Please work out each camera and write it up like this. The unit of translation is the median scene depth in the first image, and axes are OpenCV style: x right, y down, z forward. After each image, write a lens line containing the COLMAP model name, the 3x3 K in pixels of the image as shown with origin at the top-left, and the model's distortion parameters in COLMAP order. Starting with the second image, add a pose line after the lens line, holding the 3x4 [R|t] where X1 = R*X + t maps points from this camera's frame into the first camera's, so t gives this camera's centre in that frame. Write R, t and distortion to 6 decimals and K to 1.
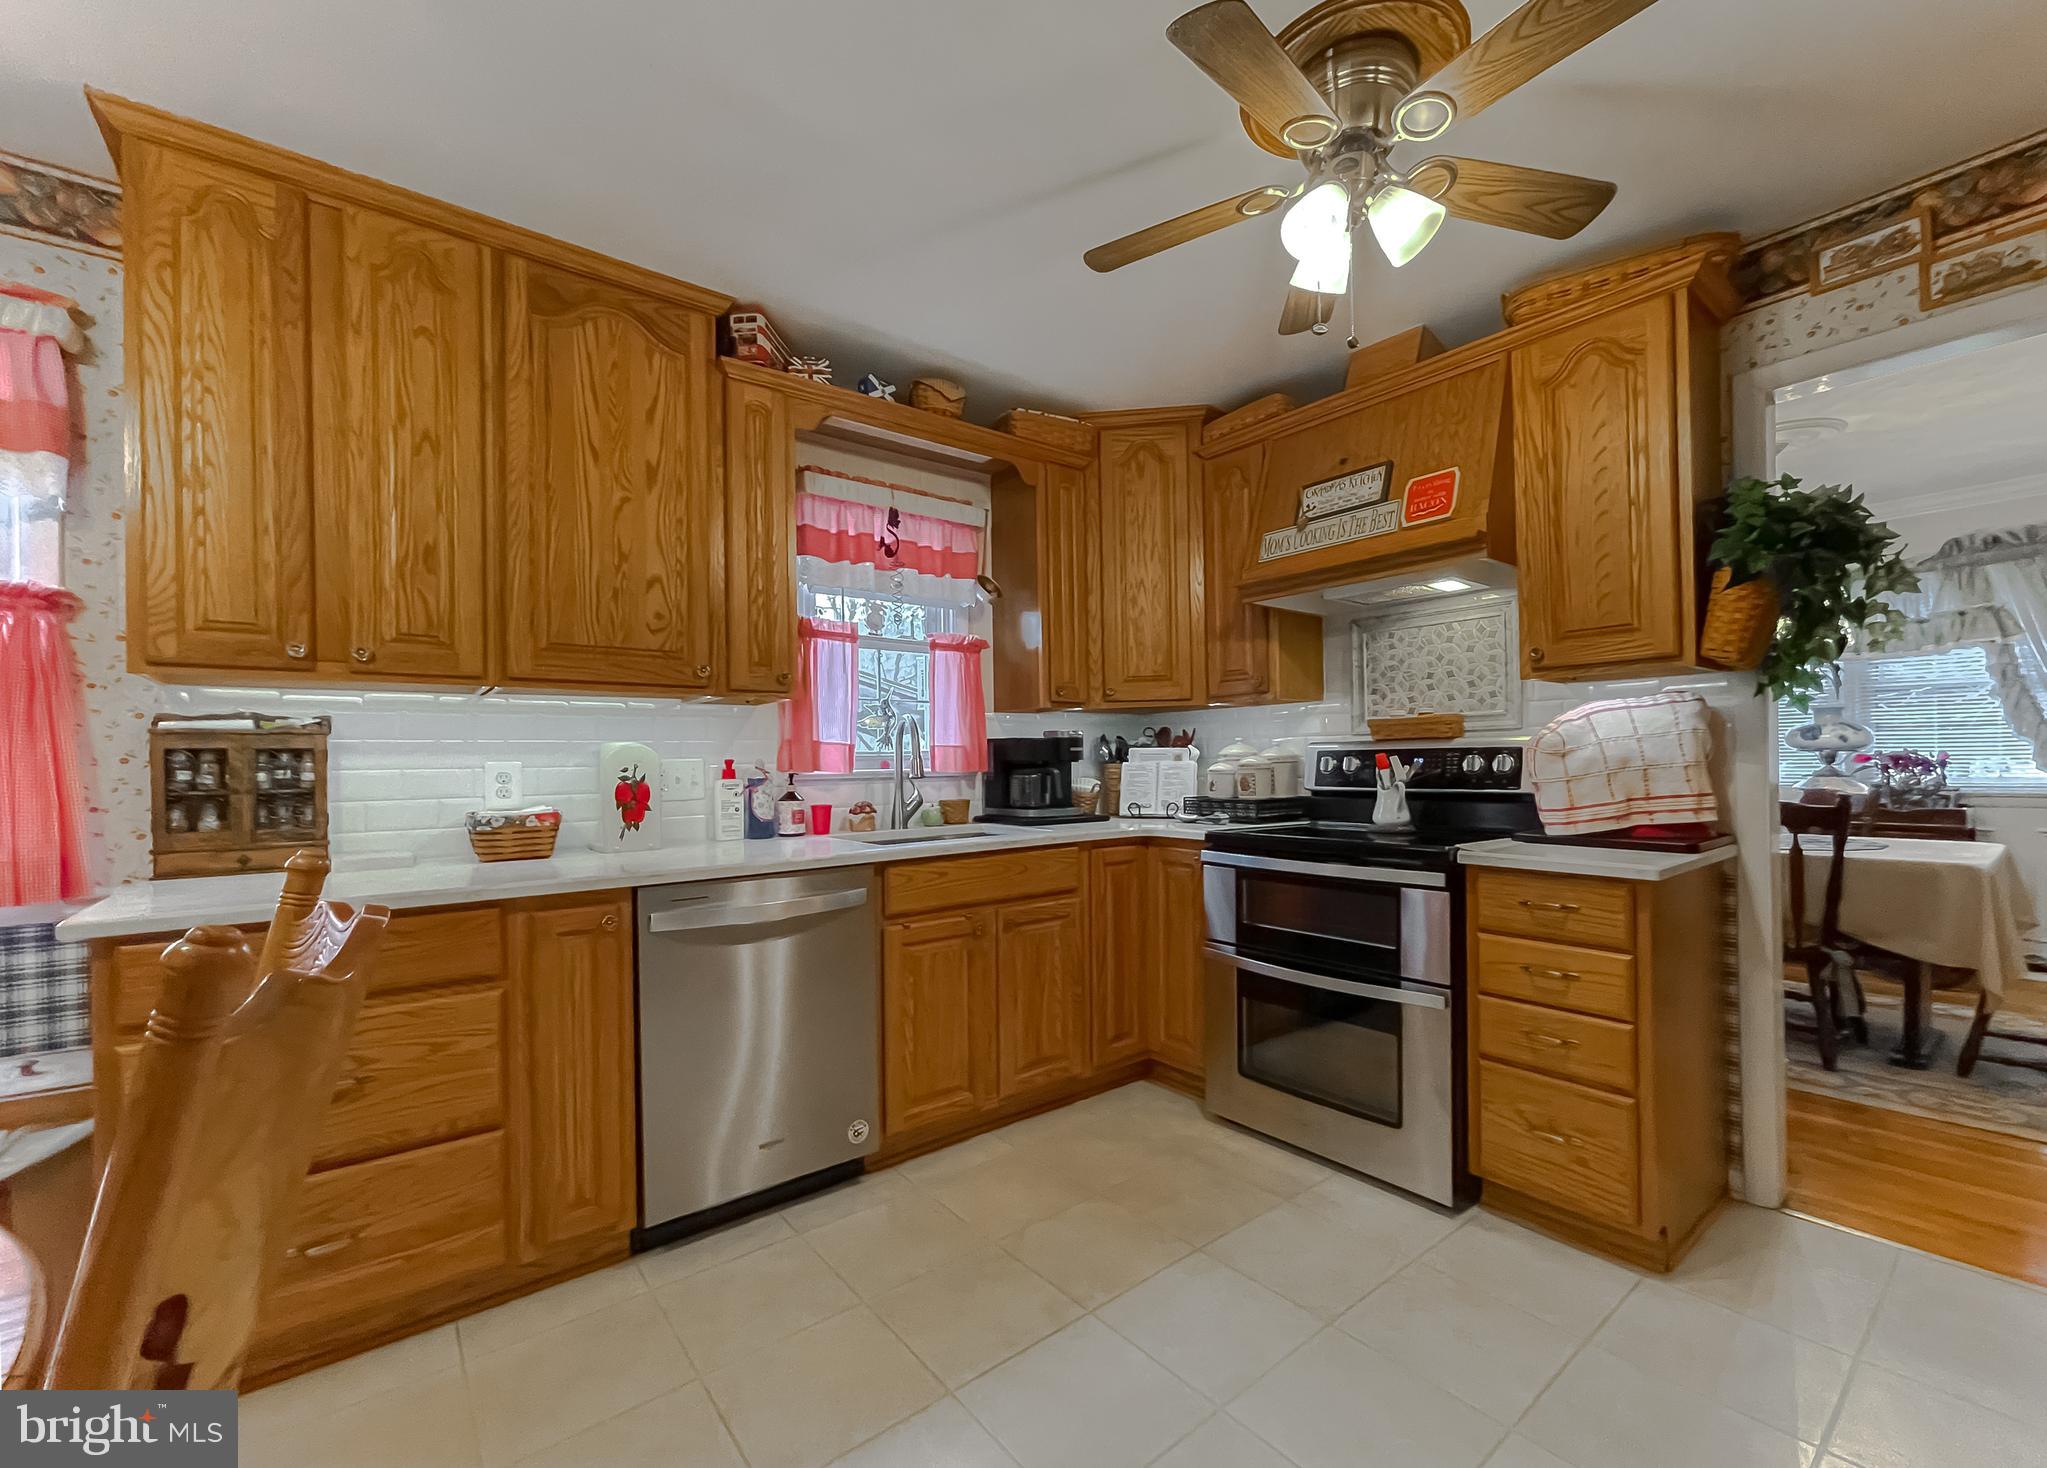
lens RADIAL K [[845.3, 0, 1017.3], [0, 845.3, 758.9], [0, 0, 1]] dist [-0.007766, 0.000120]
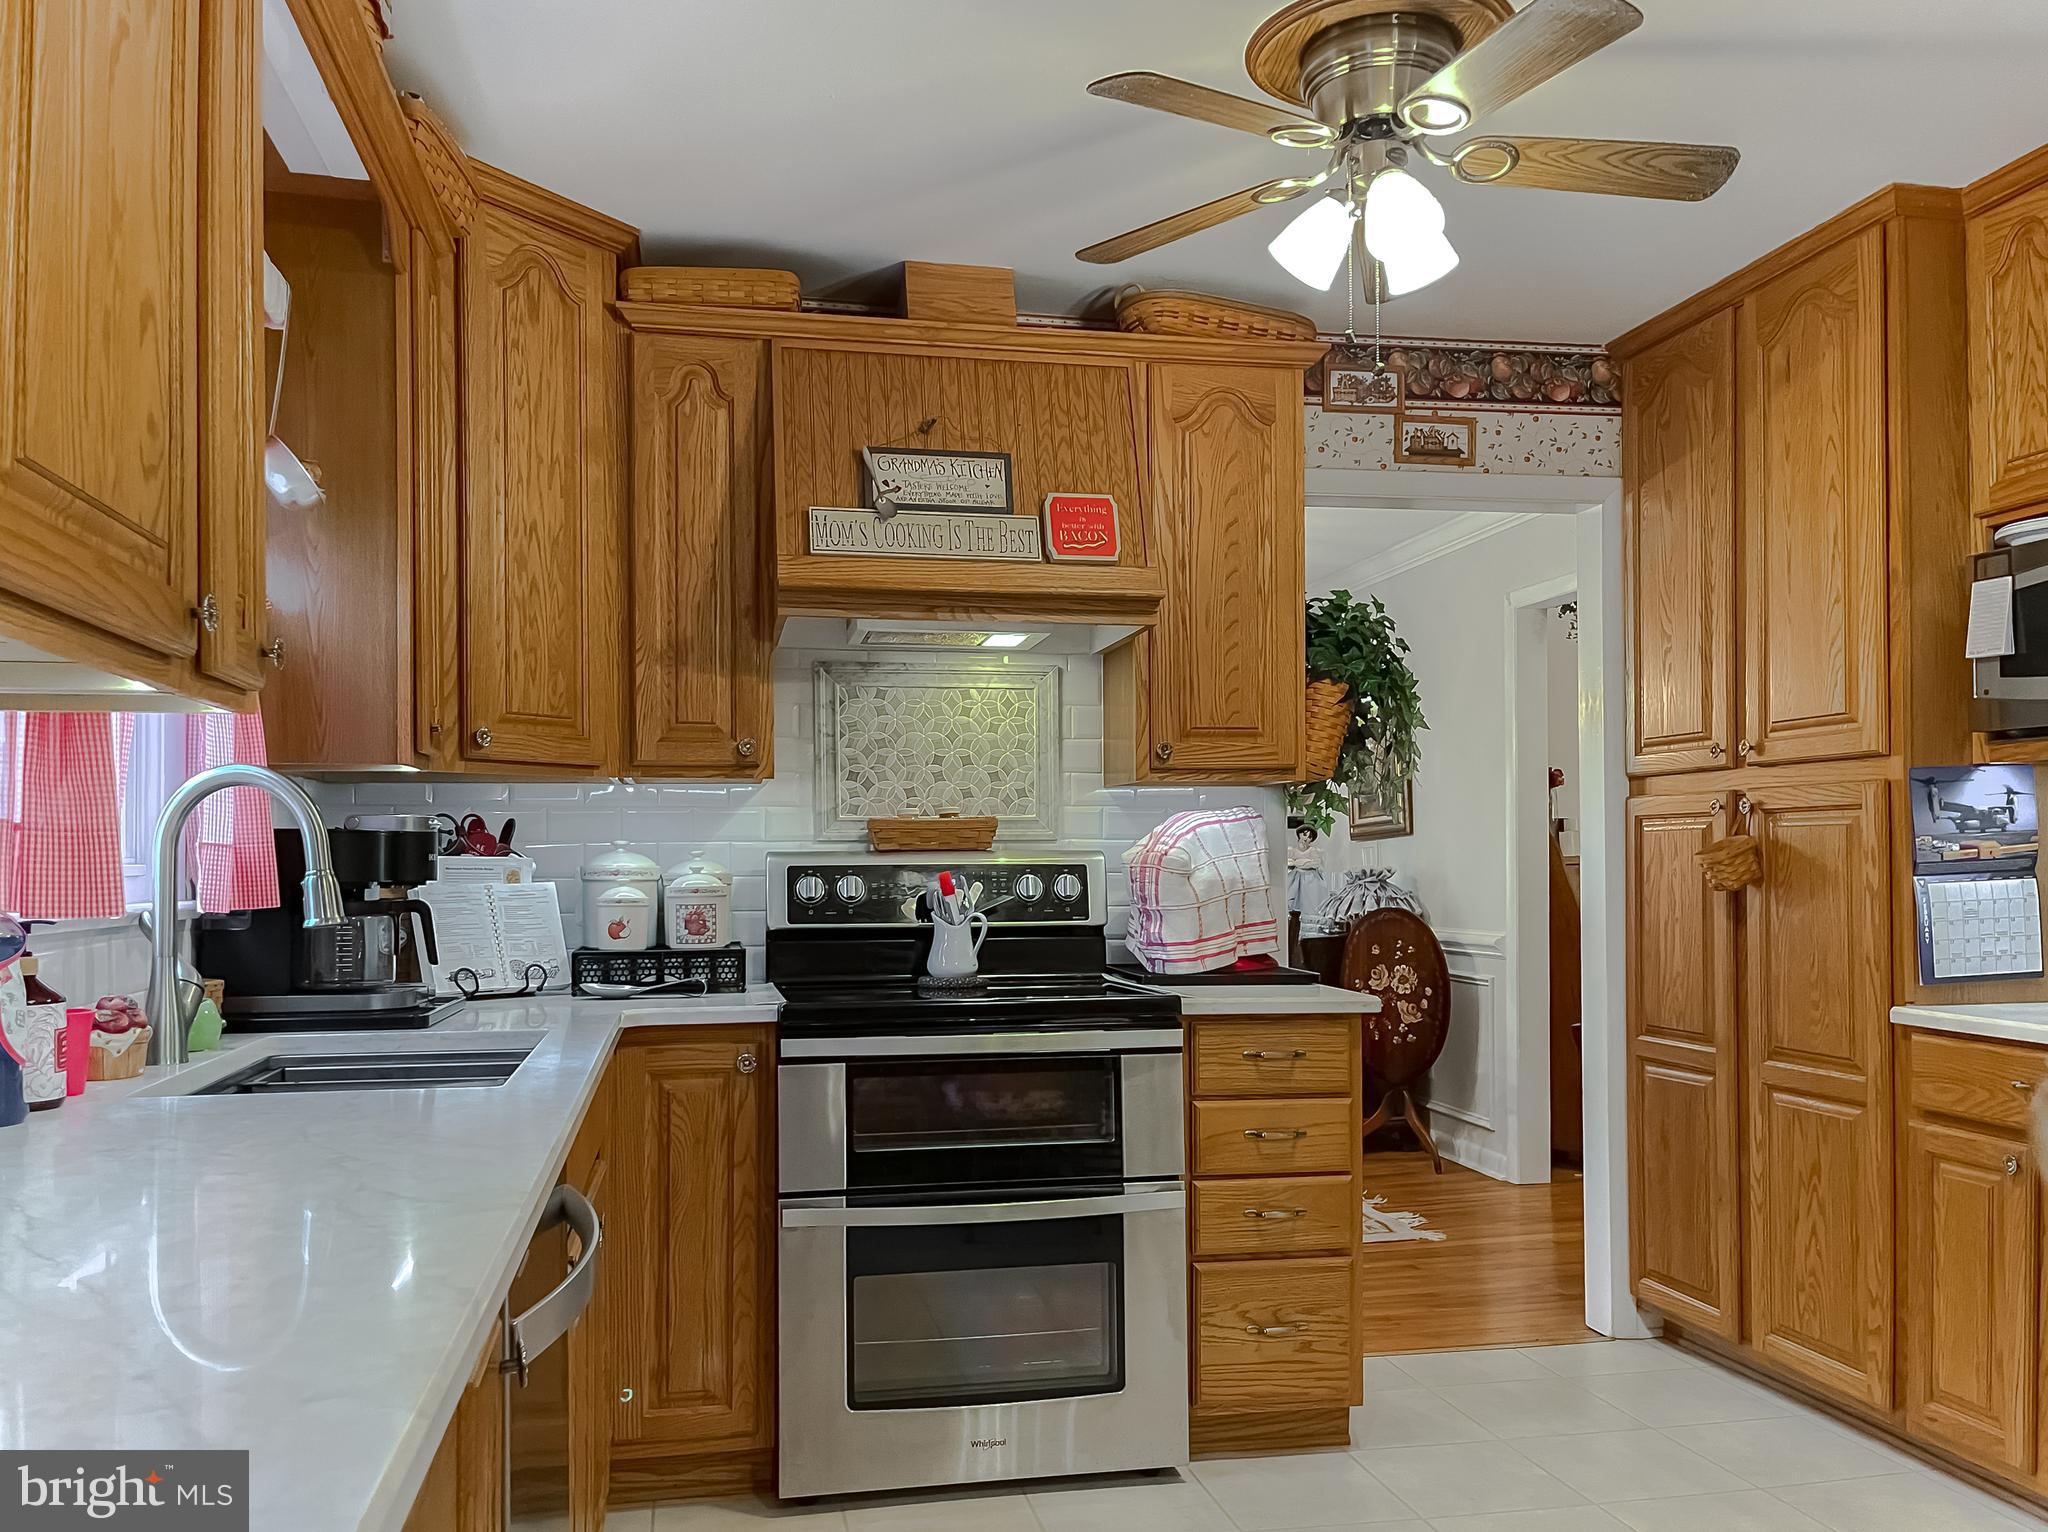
lens RADIAL K [[1571.8, 0, 976.8], [0, 1571.8, 846.4], [0, 0, 1]] dist [0.033241, -0.008481]
pose [[0.459656, 0.020615, 0.887858, -0.681202], [-0.004869, 0.999774, -0.020692, -0.000898], [-0.888084, 0.005188, 0.459653, 0.399411]]
